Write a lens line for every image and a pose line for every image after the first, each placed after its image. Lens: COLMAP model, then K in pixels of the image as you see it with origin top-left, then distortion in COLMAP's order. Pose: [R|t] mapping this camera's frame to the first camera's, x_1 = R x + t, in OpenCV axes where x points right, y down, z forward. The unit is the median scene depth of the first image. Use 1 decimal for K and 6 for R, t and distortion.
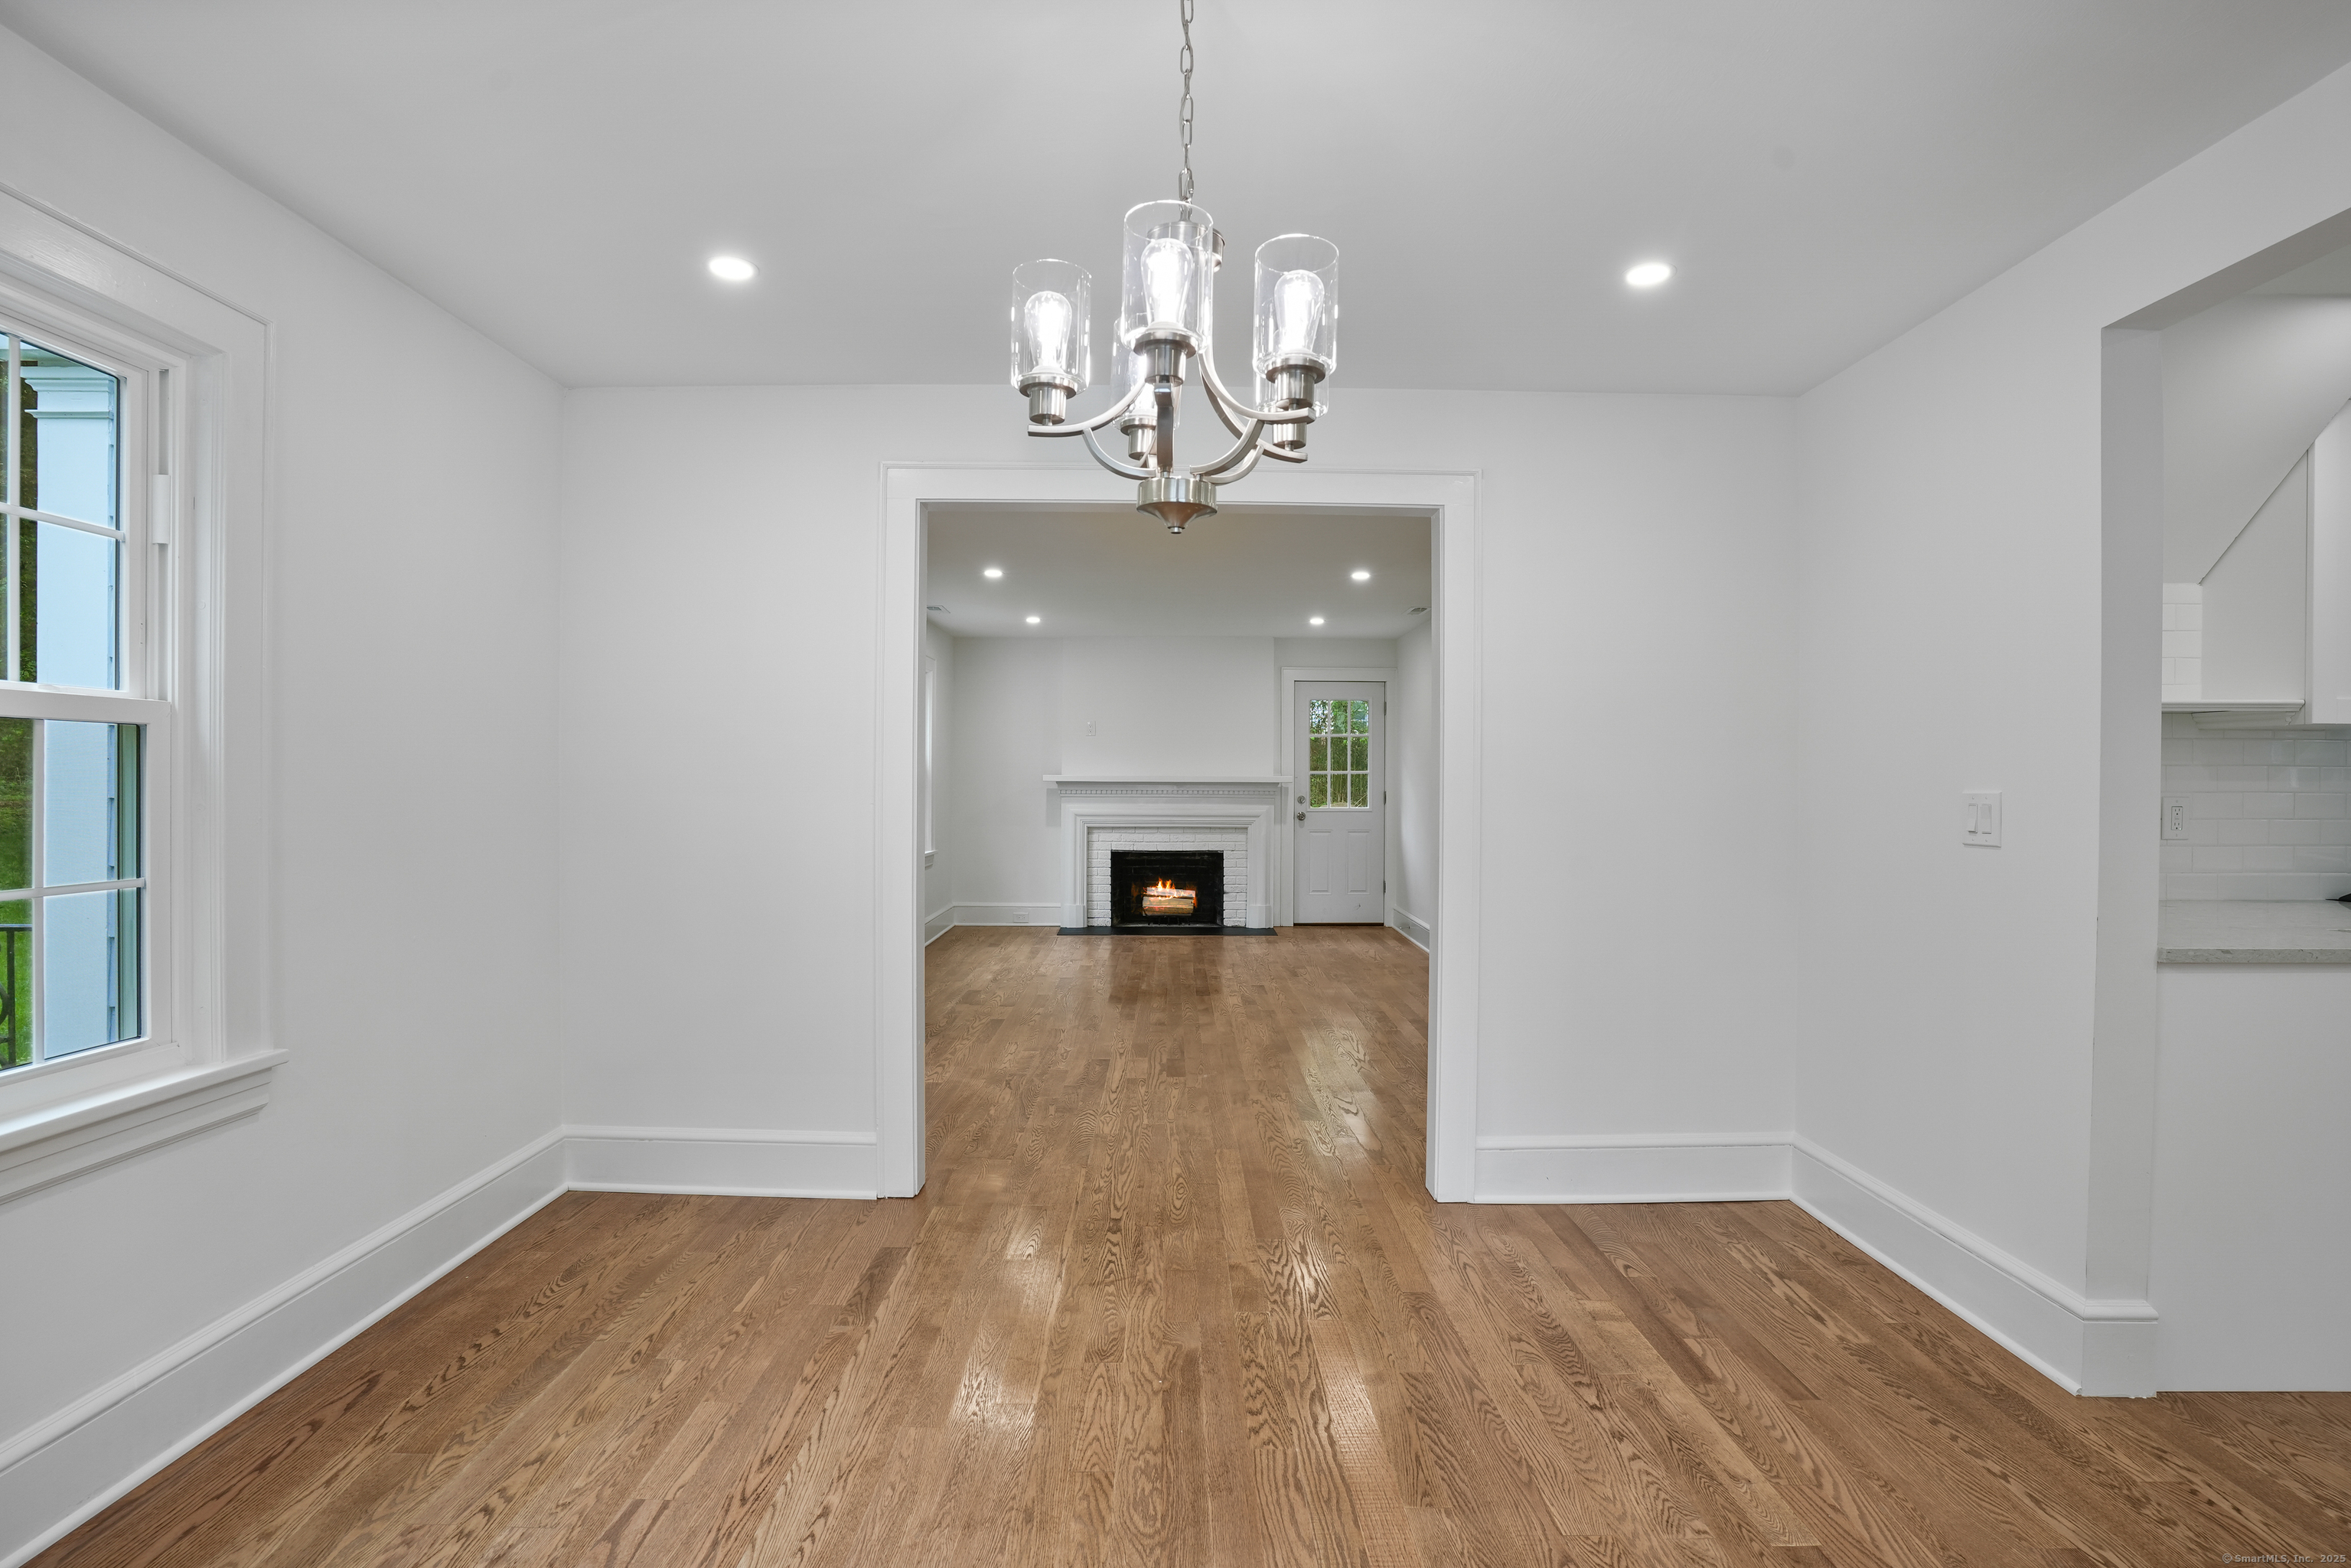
lens RADIAL K [[1163.7, 0, 1179.4], [0, 1163.7, 787.1], [0, 0, 1]] dist [-0.069074, 0.030688]
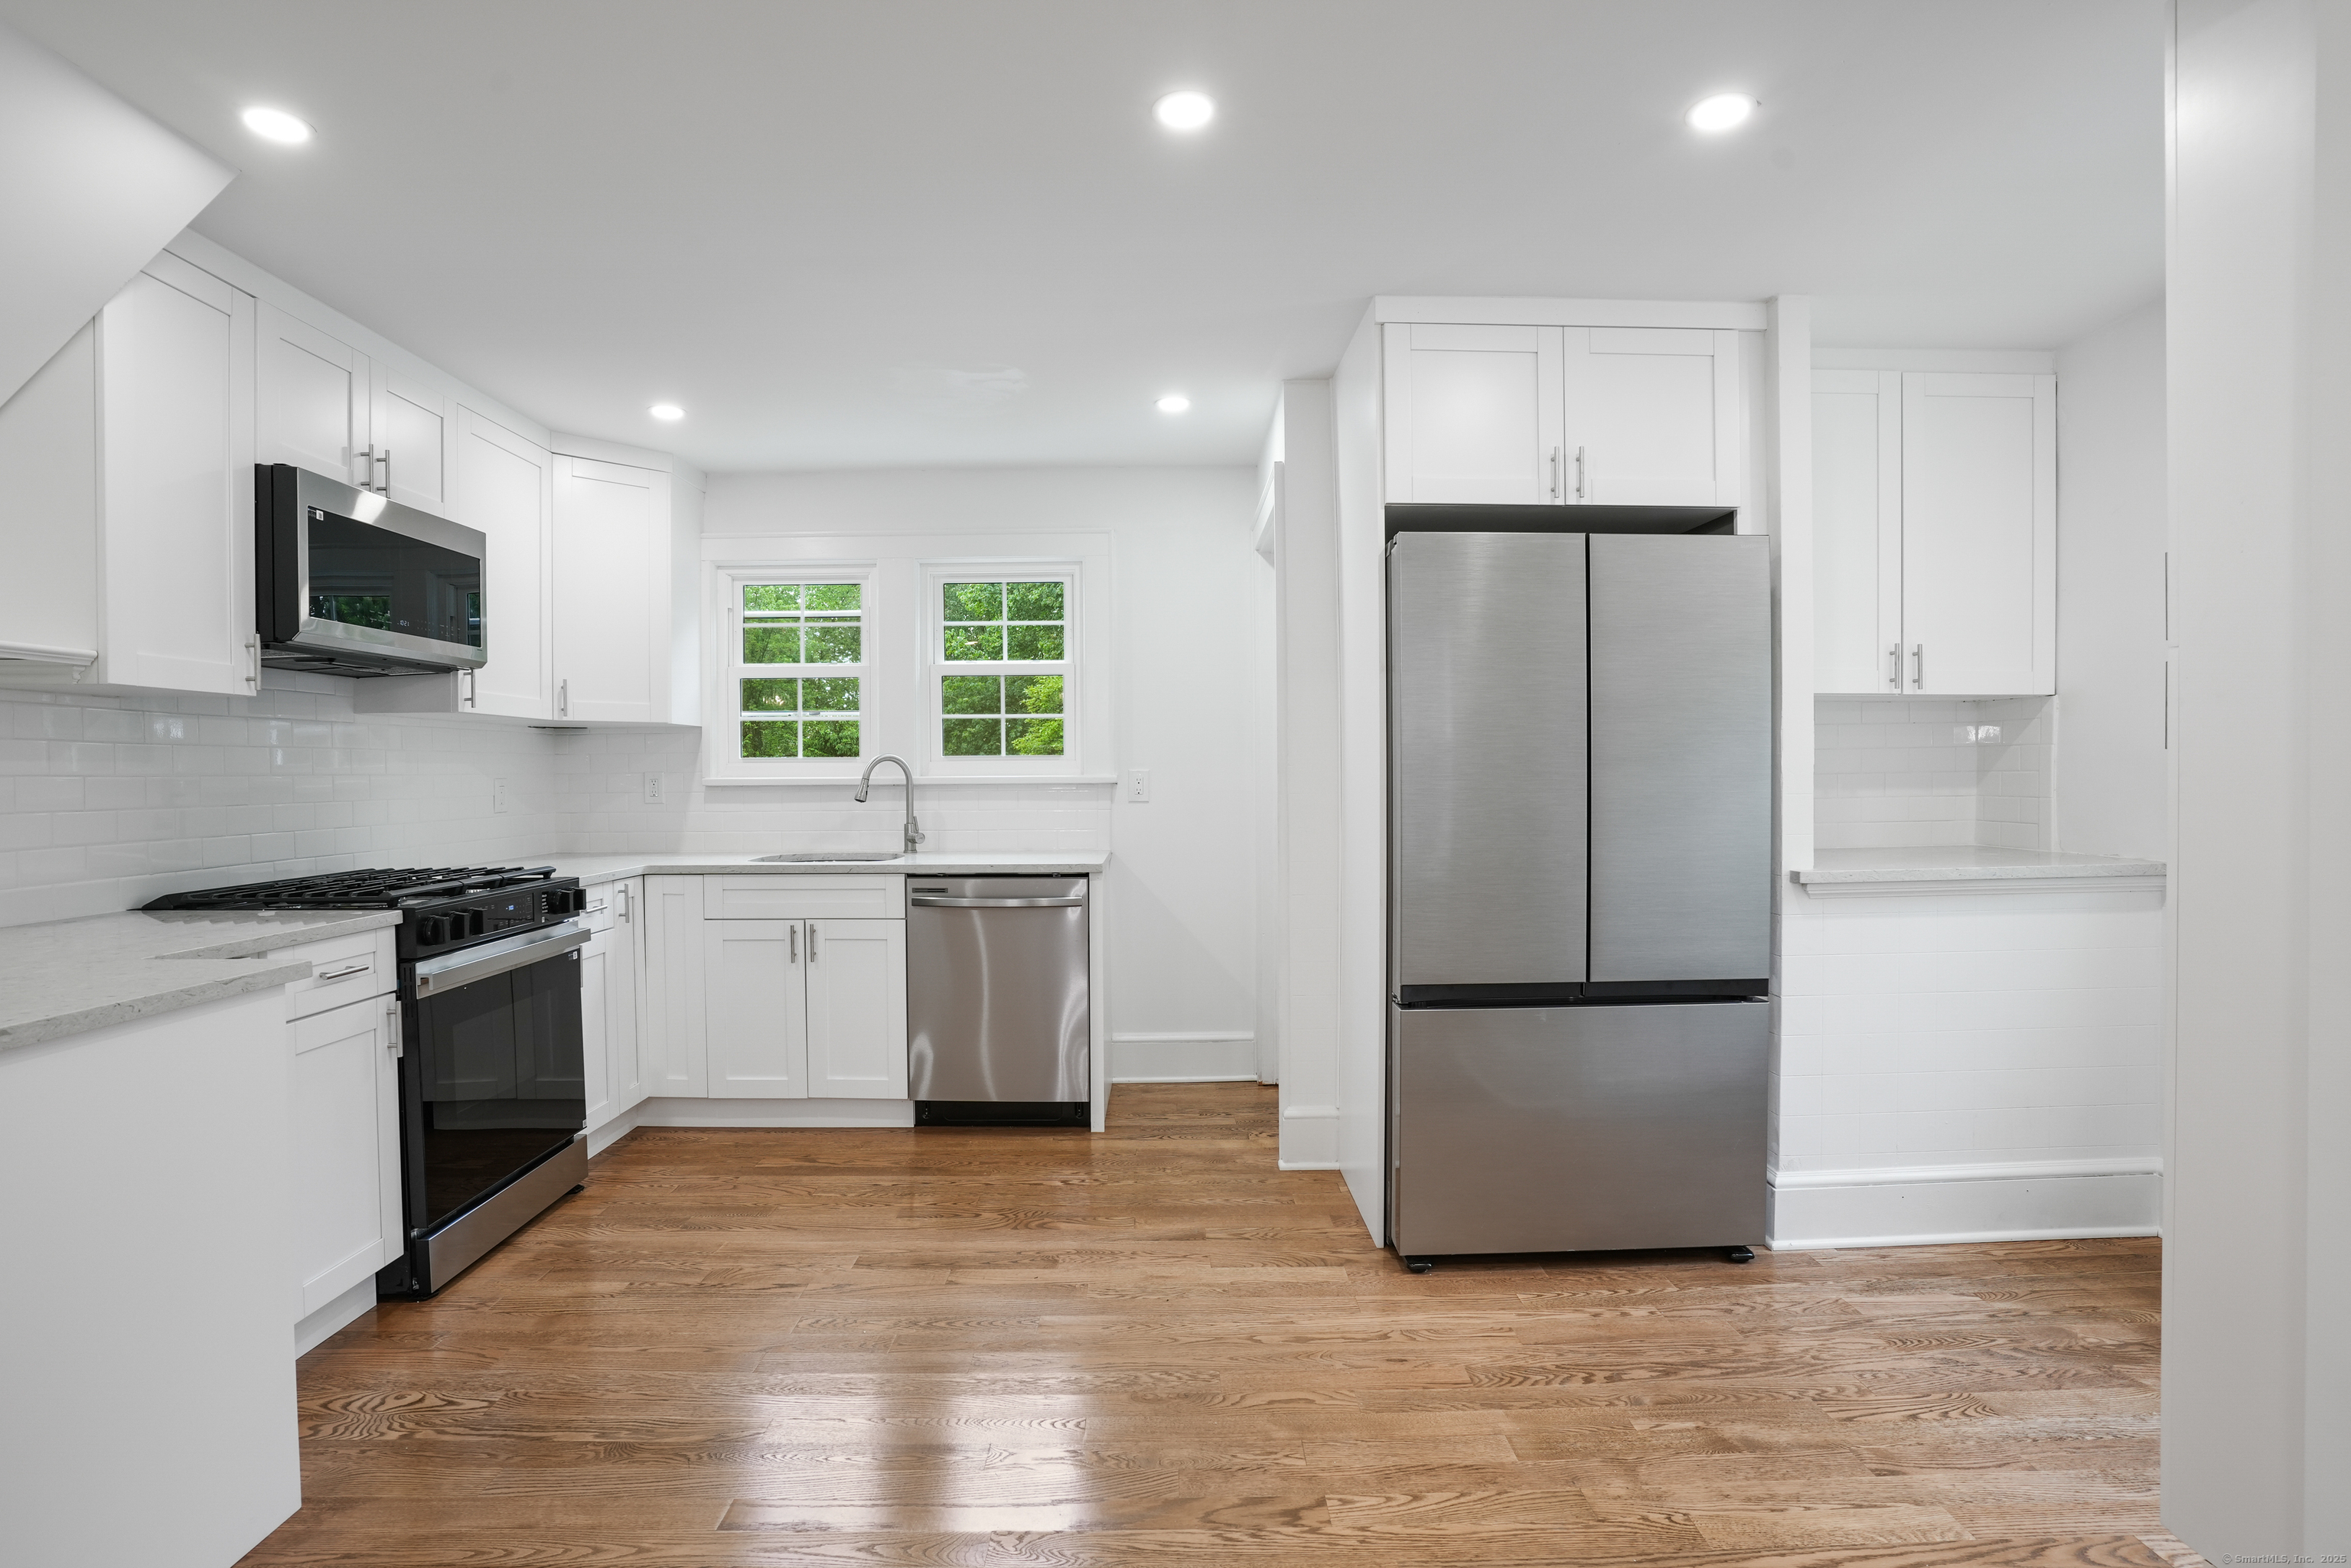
lens RADIAL K [[1163.7, 0, 1182.2], [0, 1163.7, 784.3], [0, 0, 1]] dist [-0.069074, 0.030688]
pose [[-0.012222, -0.015127, 0.999811, 0.213423], [0.010966, 0.999823, 0.015261, 0.006263], [-0.999865, 0.011151, -0.012054, 0.245740]]
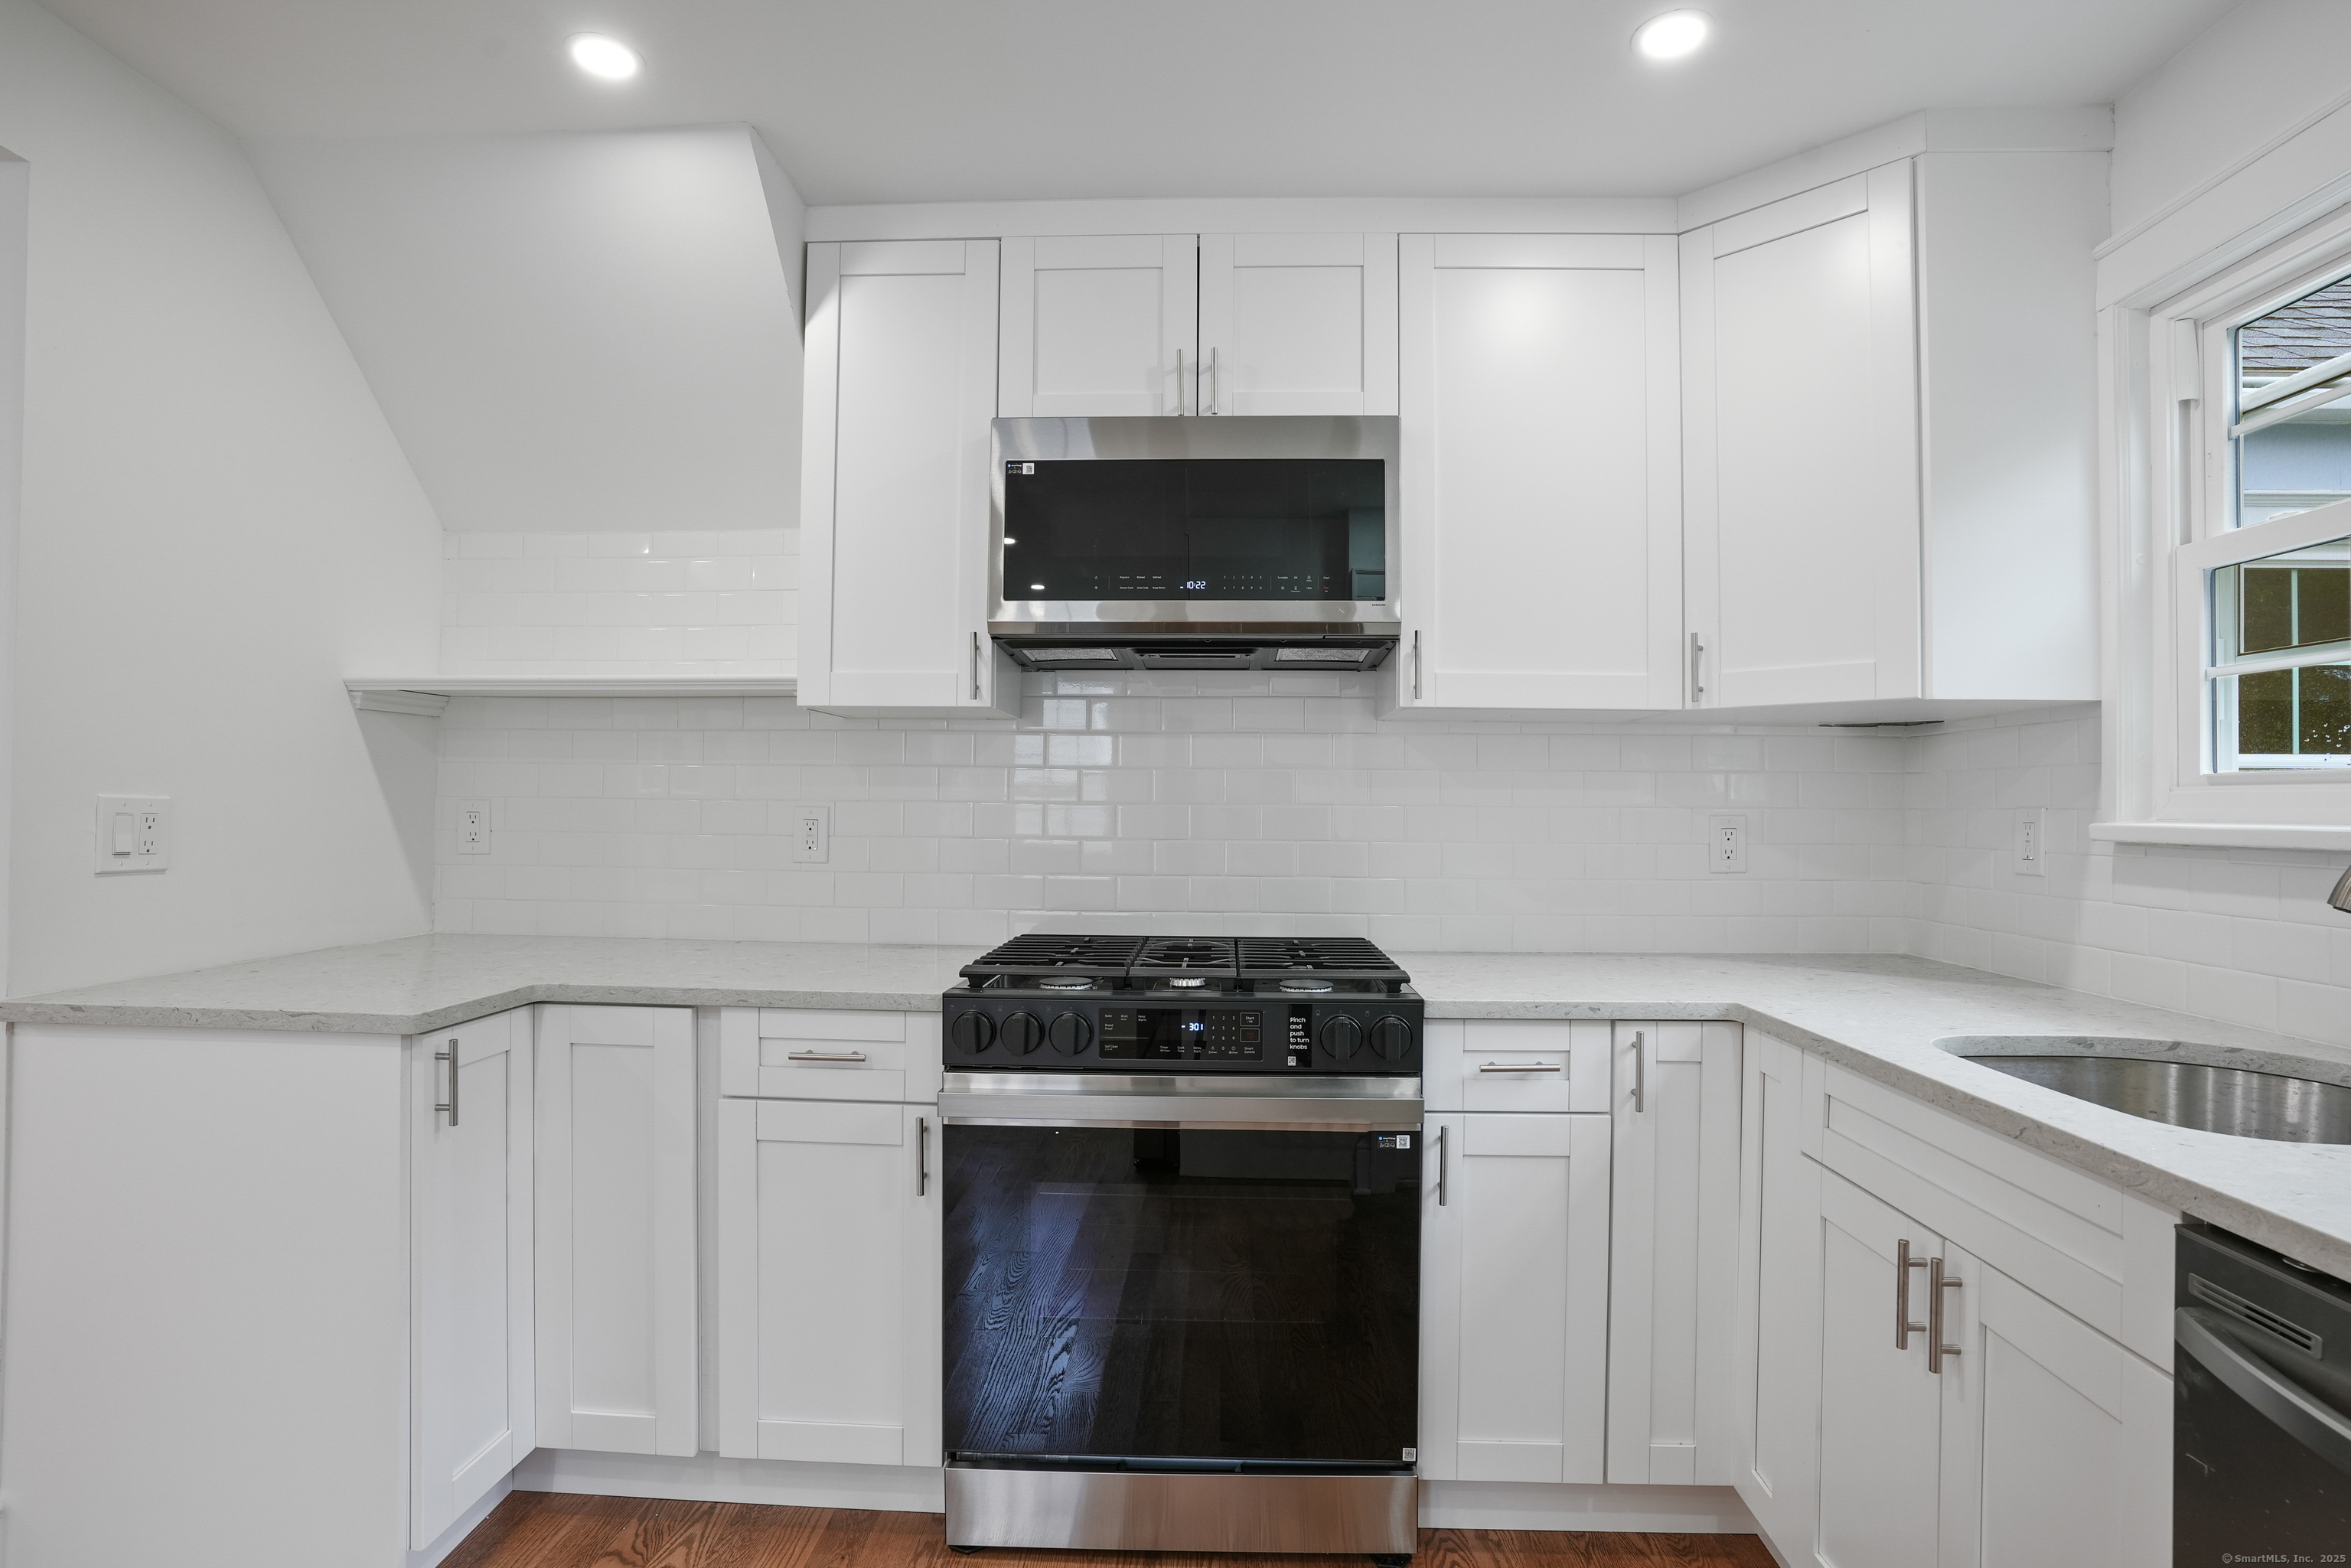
lens RADIAL K [[1208.2, 0, 1189.9], [0, 1208.2, 794.3], [0, 0, 1]] dist [-0.048520, 0.004534]
pose [[0.998609, 0.003944, -0.052576, 1.115790], [-0.004768, 0.999868, -0.015554, 0.010165], [0.052508, 0.015783, 0.998496, 0.190792]]
